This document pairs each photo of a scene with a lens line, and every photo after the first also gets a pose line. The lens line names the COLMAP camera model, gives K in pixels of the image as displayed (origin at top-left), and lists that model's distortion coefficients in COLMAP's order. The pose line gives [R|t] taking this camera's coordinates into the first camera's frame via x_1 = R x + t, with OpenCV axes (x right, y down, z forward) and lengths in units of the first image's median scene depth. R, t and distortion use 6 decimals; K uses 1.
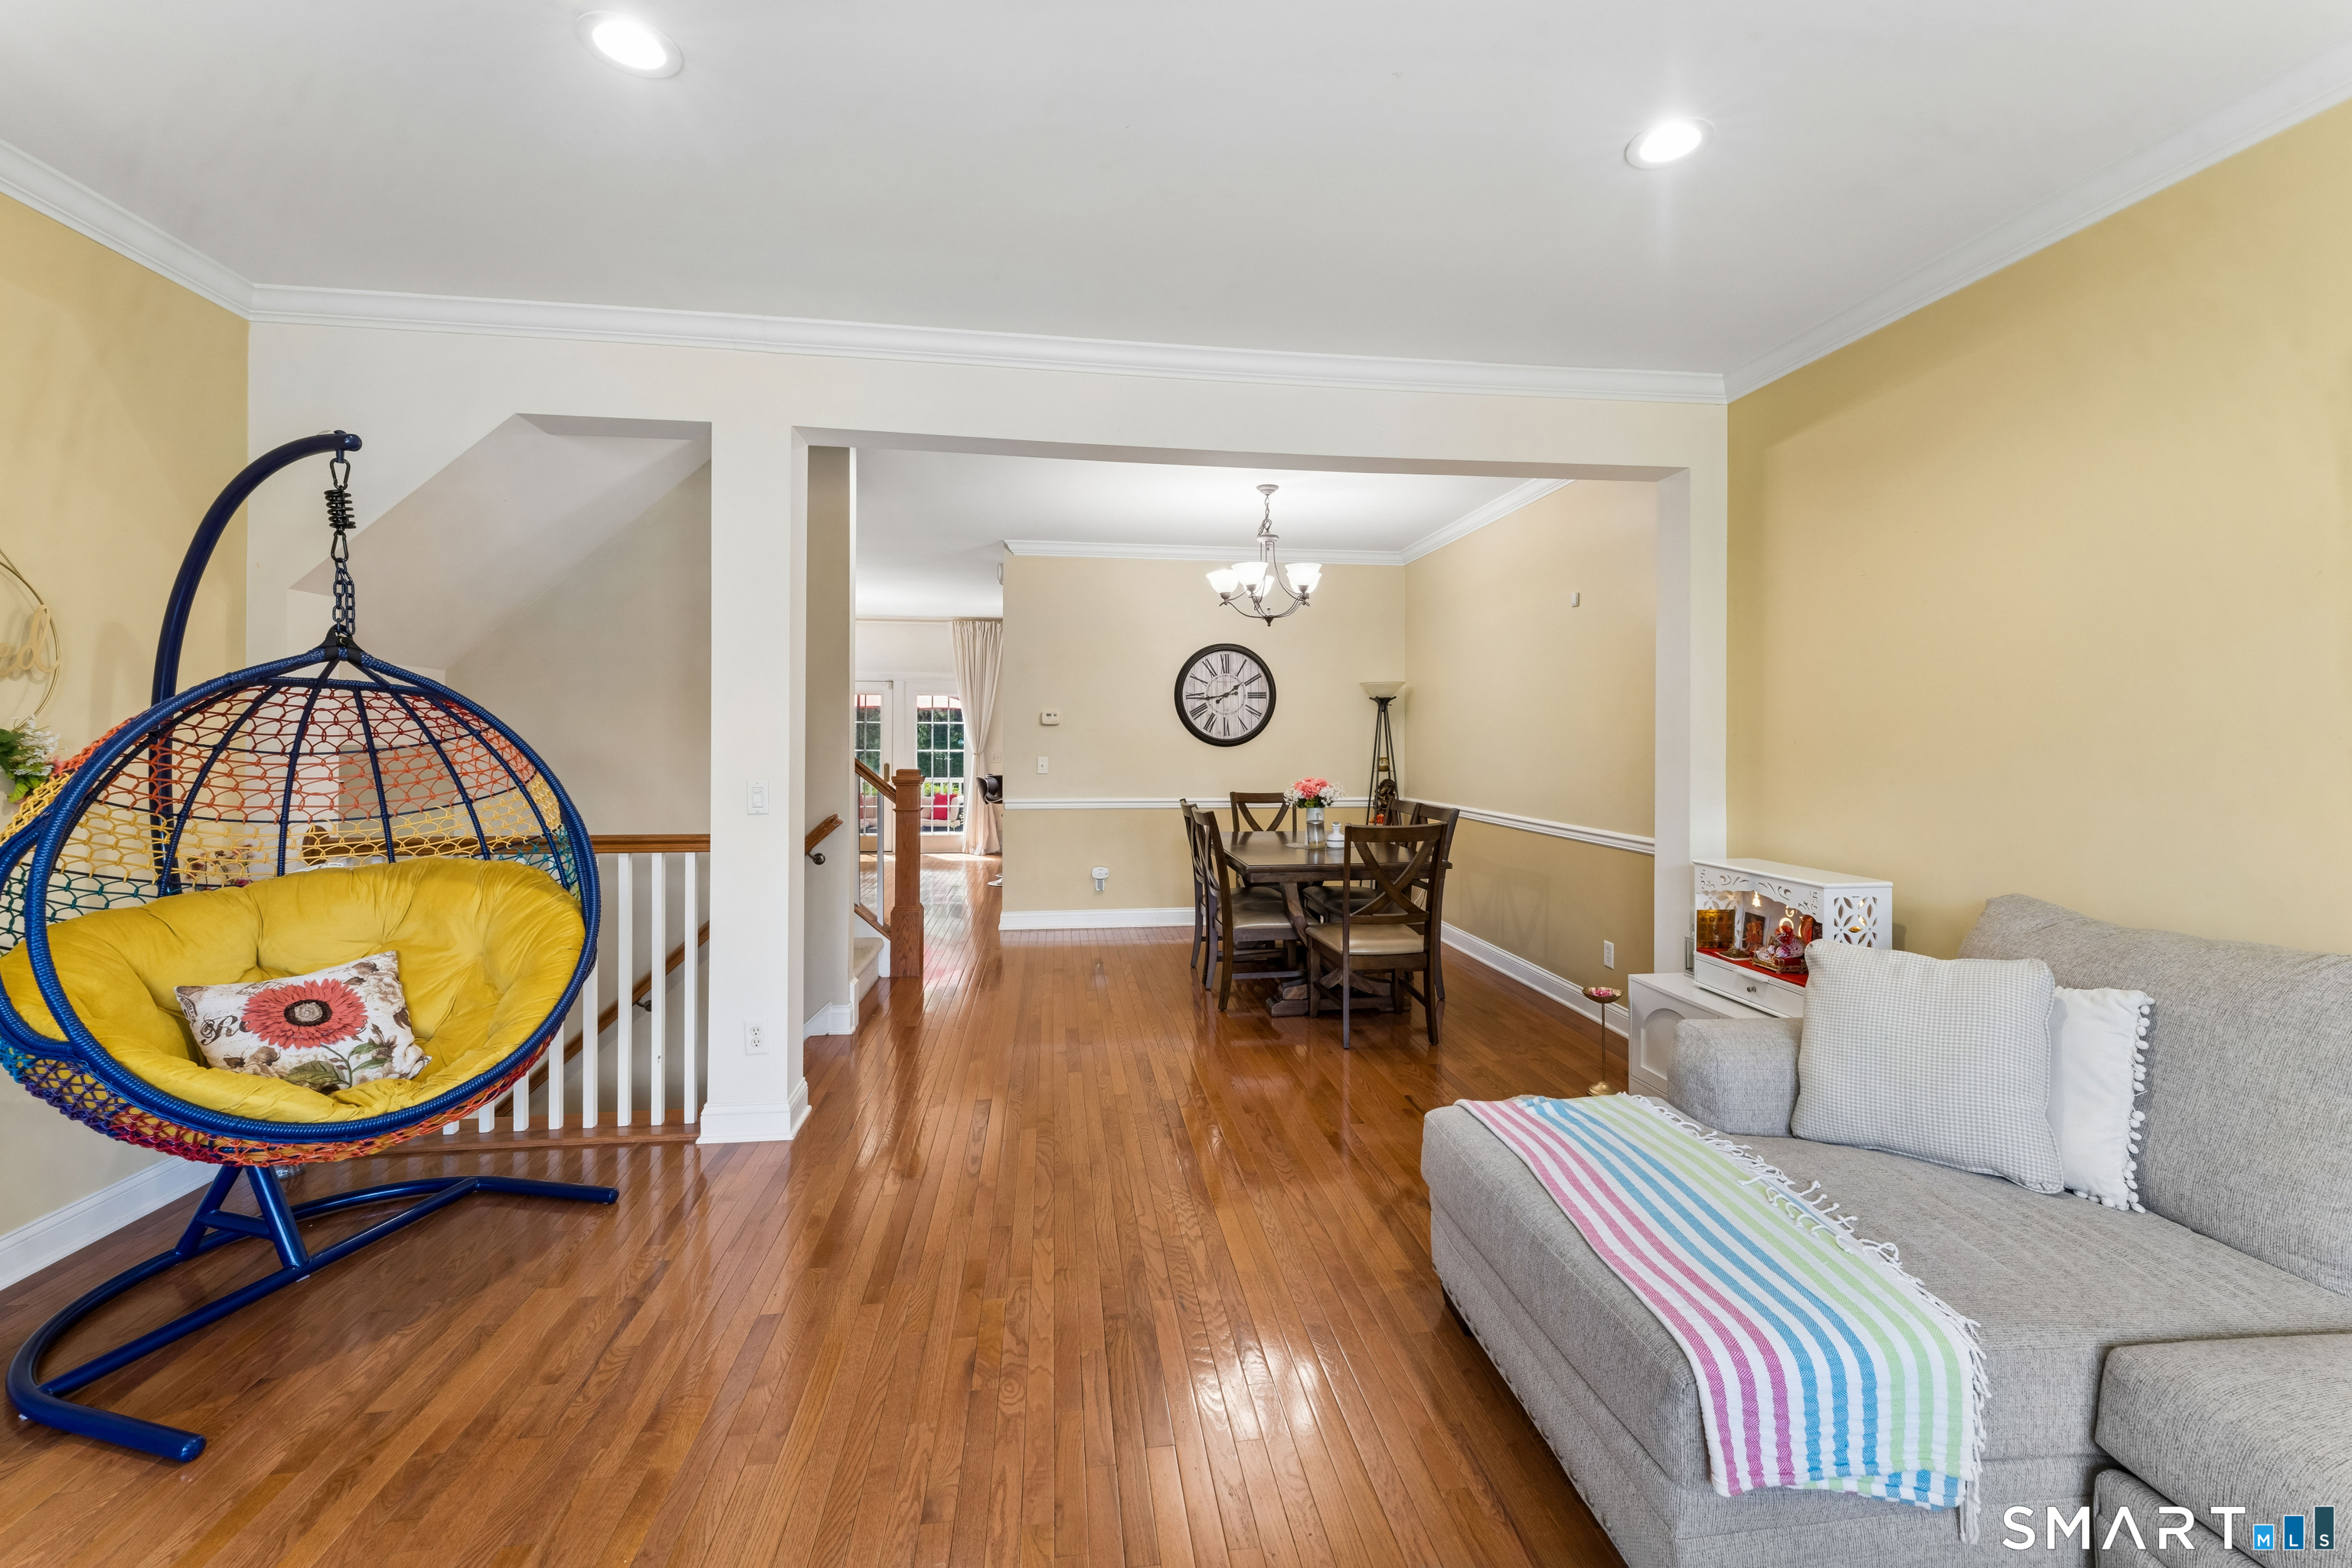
lens RADIAL K [[955.3, 0, 1184.9], [0, 955.3, 742.7], [0, 0, 1]] dist [-0.001015, -0.000039]
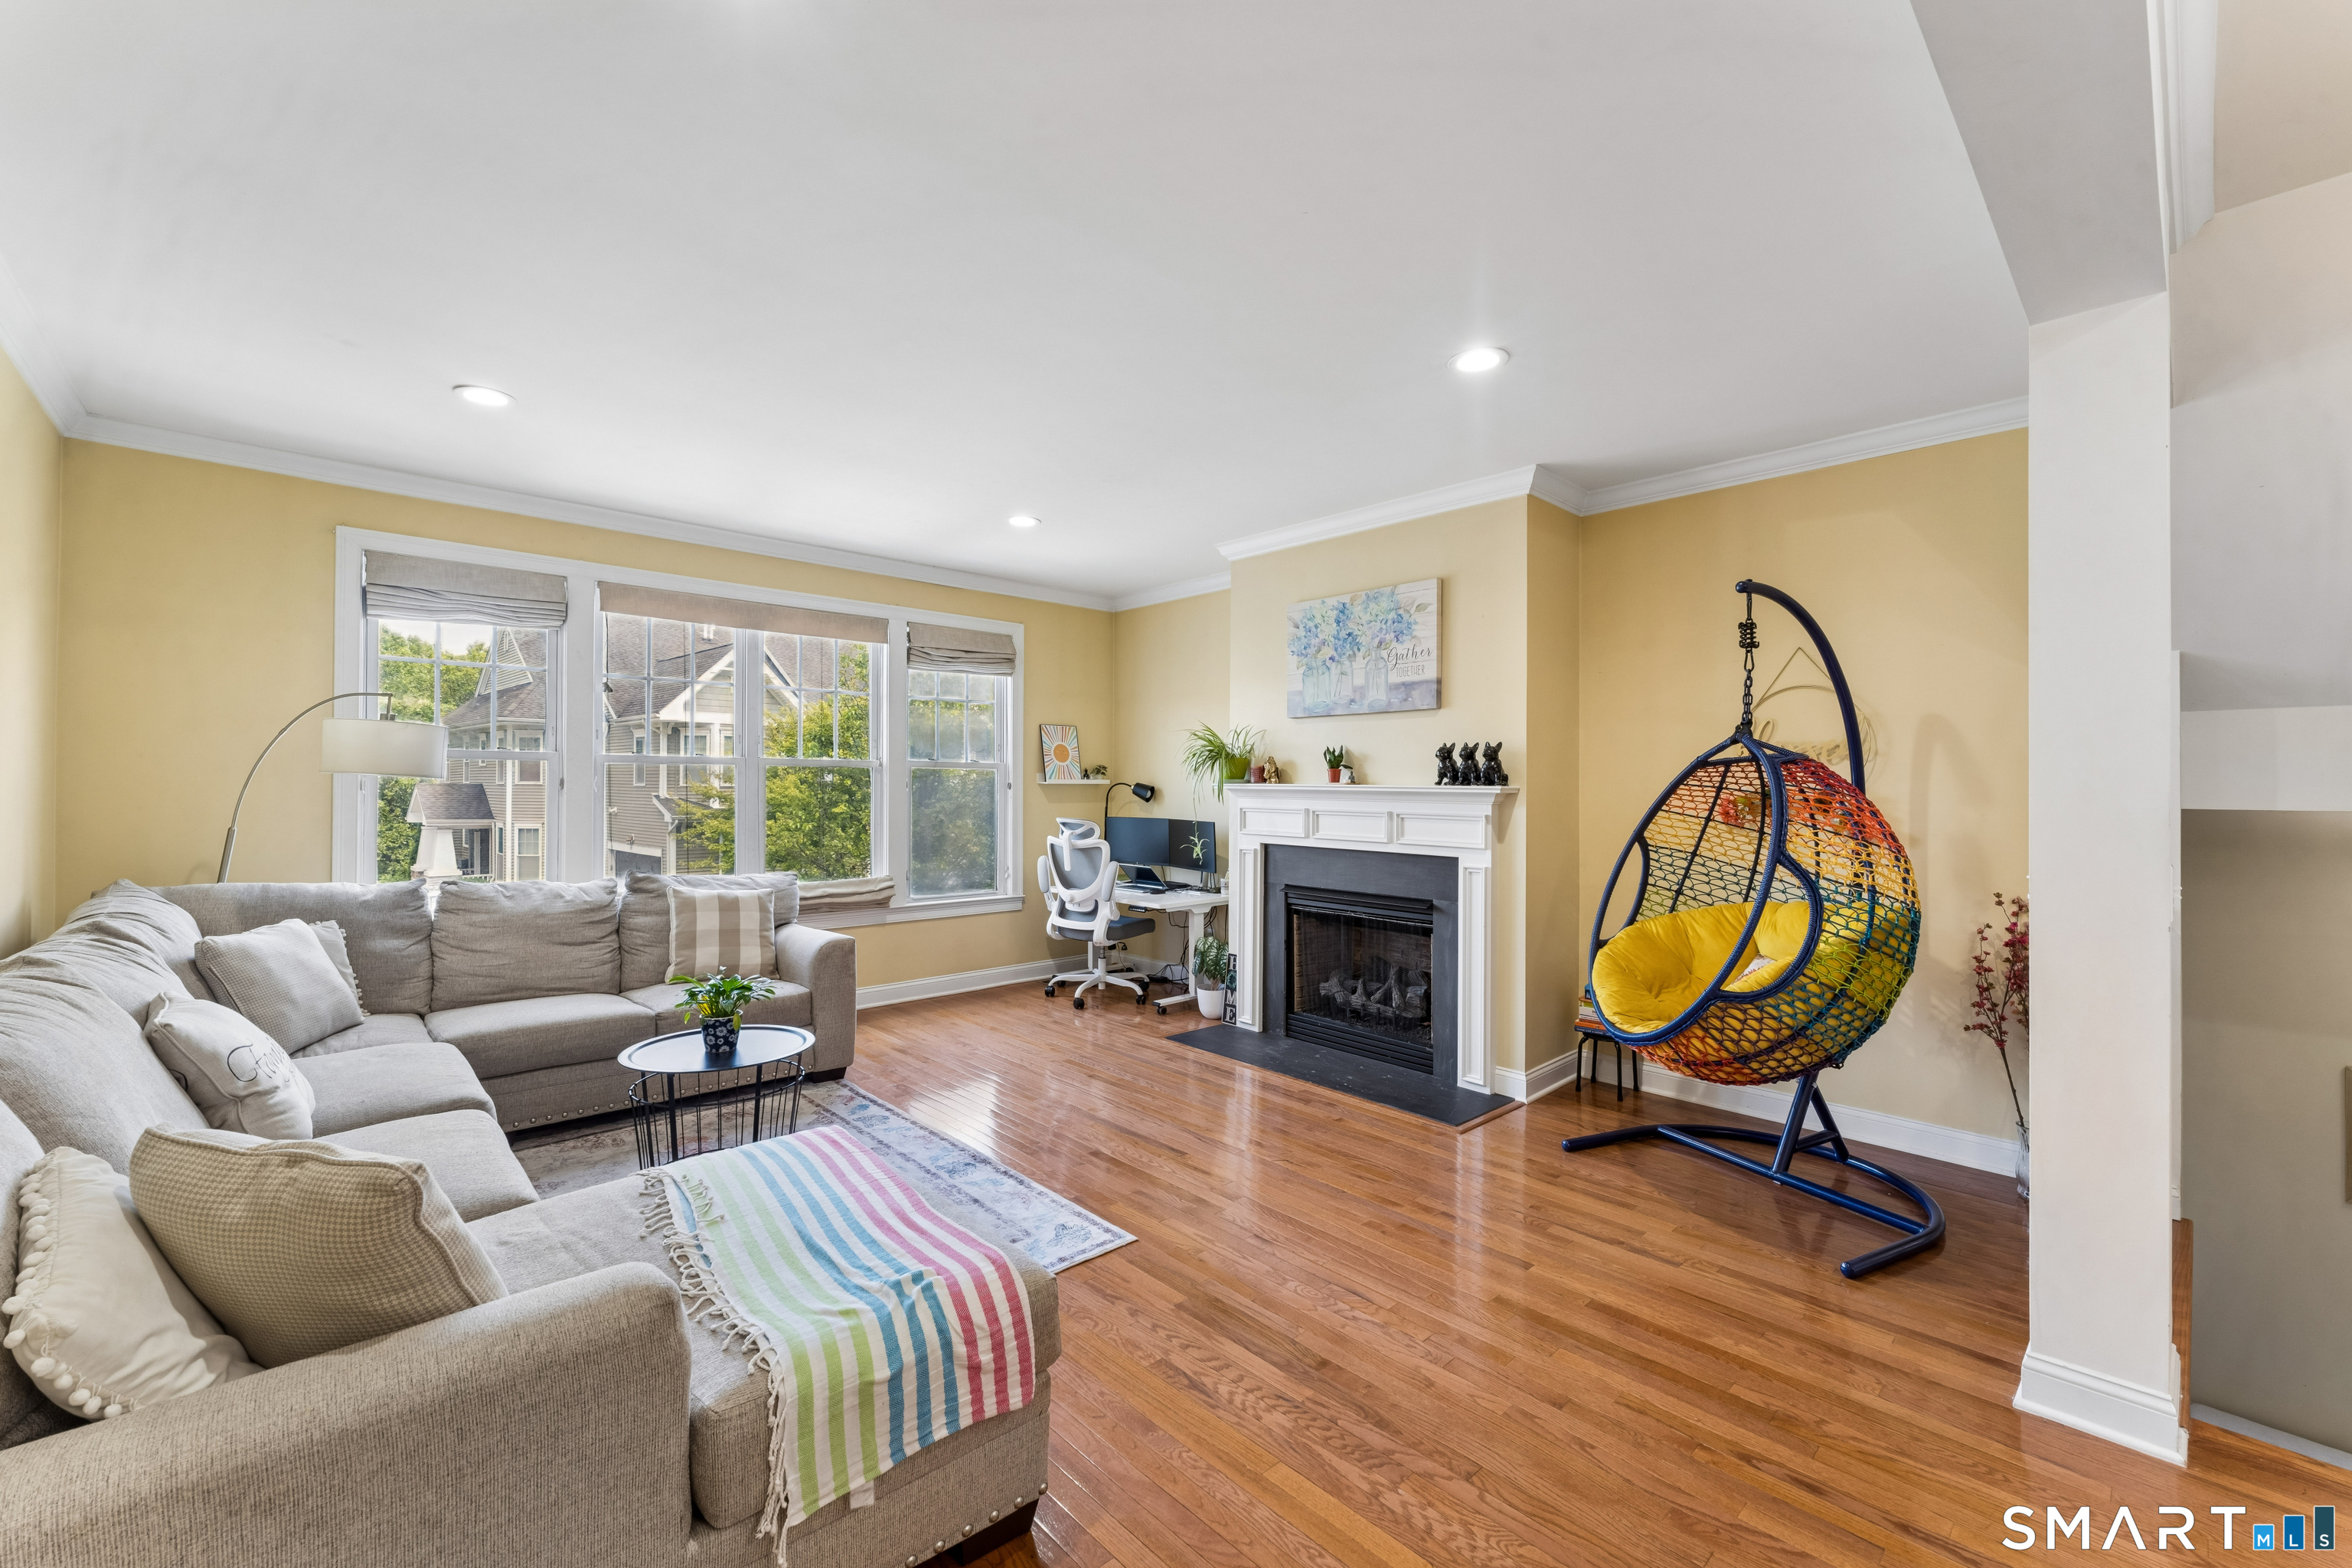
lens RADIAL K [[949.7, 0, 1176.0], [0, 949.7, 784.0], [0, 0, 1]] dist [-0.001770, -0.000124]
pose [[-0.822275, -0.022500, -0.568645, 0.615523], [-0.019891, 0.999744, -0.010795, 0.008843], [0.568742, 0.002435, -0.822512, 1.685624]]
